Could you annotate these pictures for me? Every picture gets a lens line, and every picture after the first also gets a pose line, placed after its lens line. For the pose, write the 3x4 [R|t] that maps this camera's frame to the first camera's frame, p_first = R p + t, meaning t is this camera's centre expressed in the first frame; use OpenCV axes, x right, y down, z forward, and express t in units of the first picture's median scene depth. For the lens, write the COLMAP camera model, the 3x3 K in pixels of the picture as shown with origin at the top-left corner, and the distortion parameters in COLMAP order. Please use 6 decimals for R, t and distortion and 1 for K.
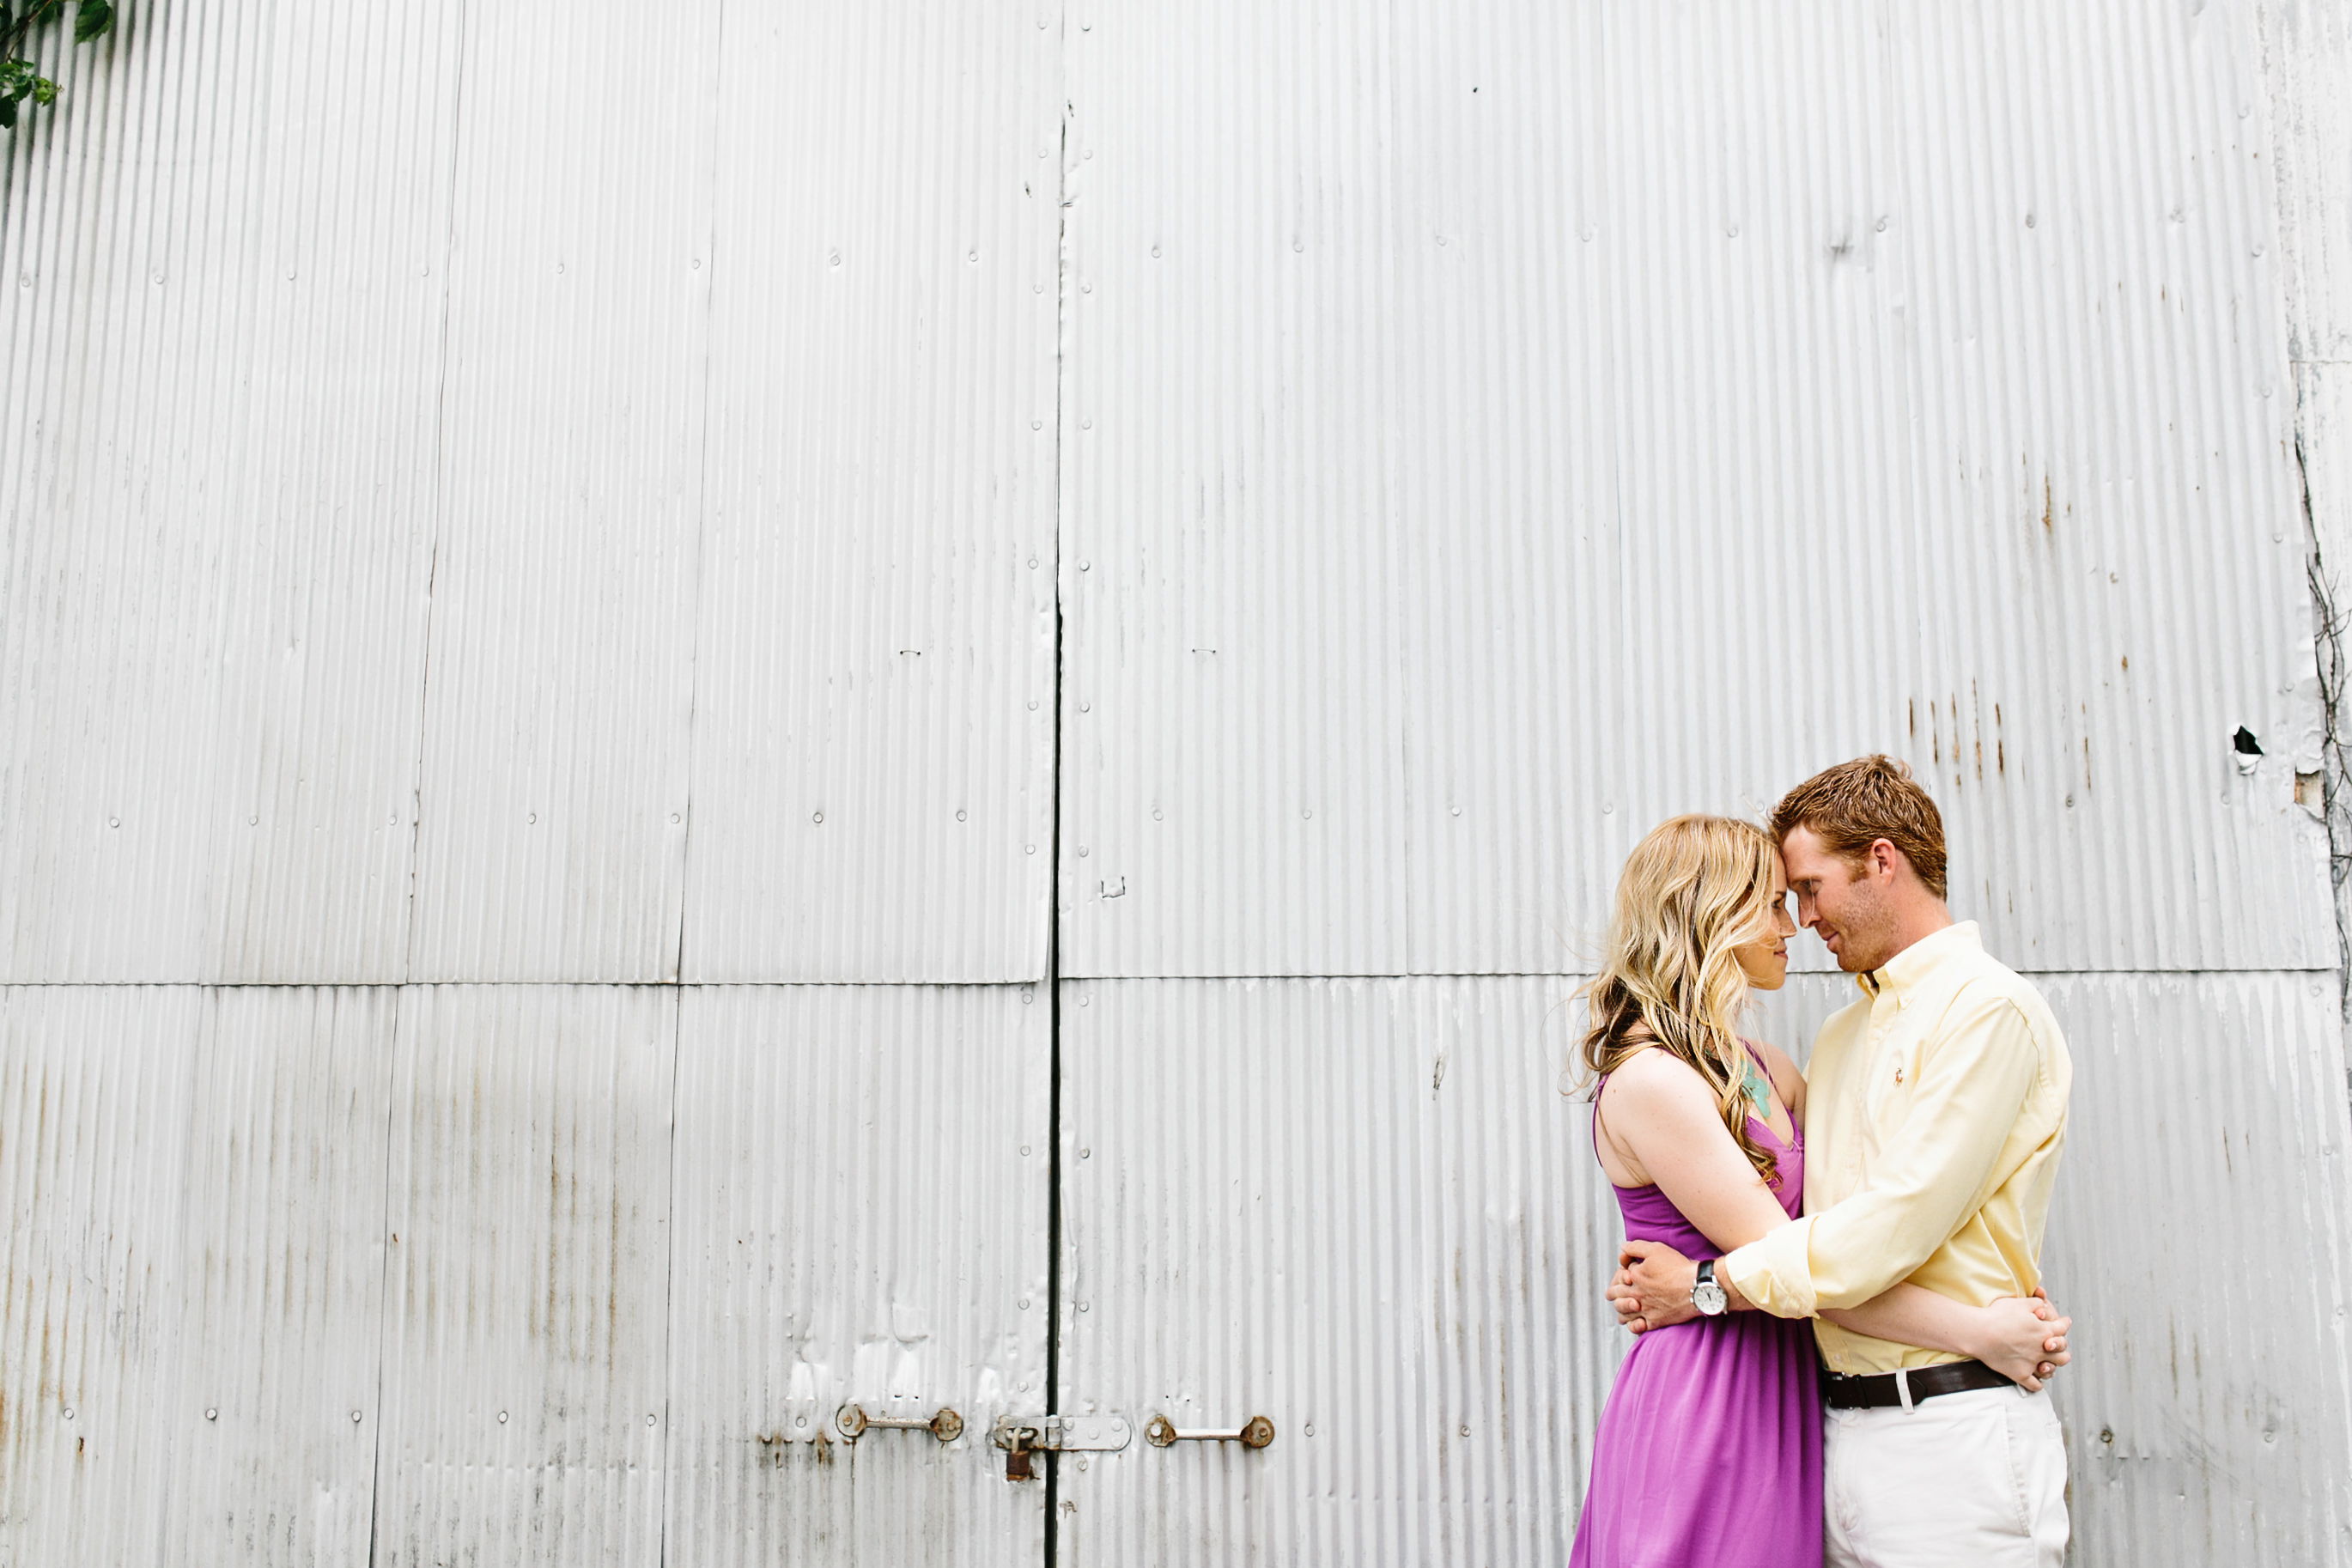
lens RADIAL K [[2459.6, 0, 1191.2], [0, 2459.6, 791.5], [0, 0, 1]] dist [0.003947, 0.000000]
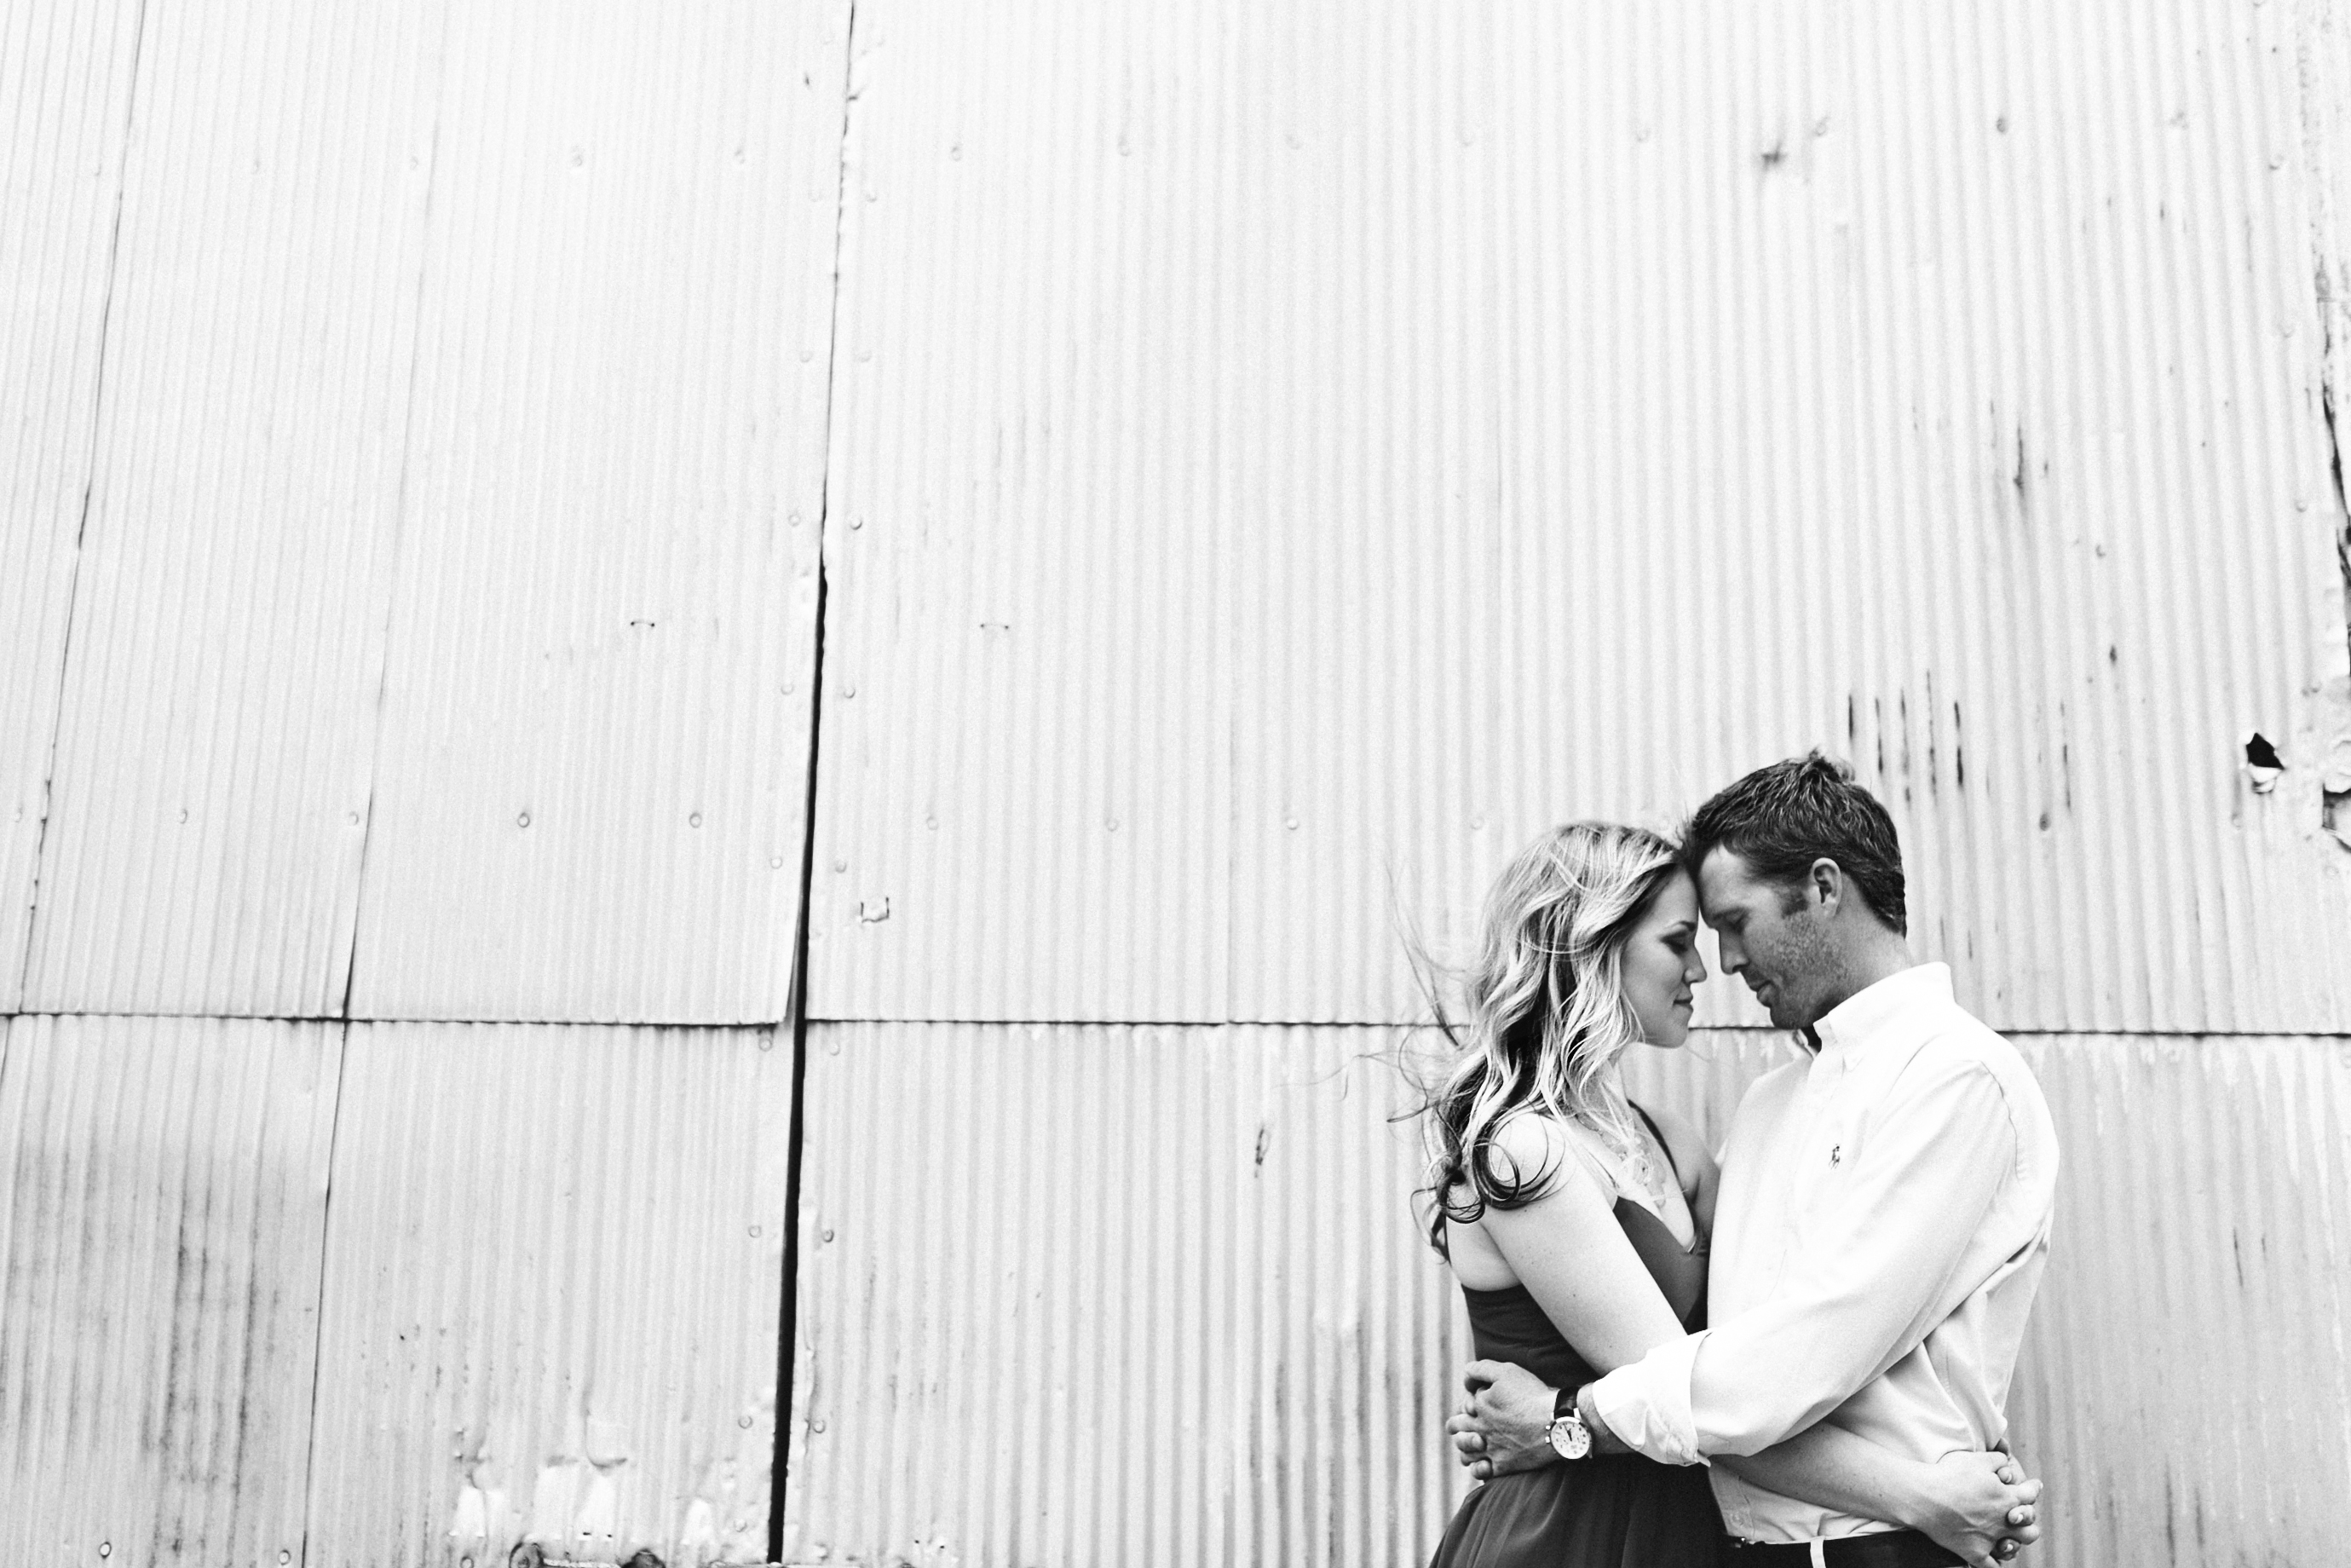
lens RADIAL K [[2458.6, 0, 1190.9], [0, 2458.6, 768.4], [0, 0, 1]] dist [0.003947, 0.000000]
pose [[0.999784, 0.015718, -0.013611, 0.084781], [-0.016240, 0.999104, -0.039071, 0.022345], [0.012985, 0.039284, 0.999144, 0.181082]]
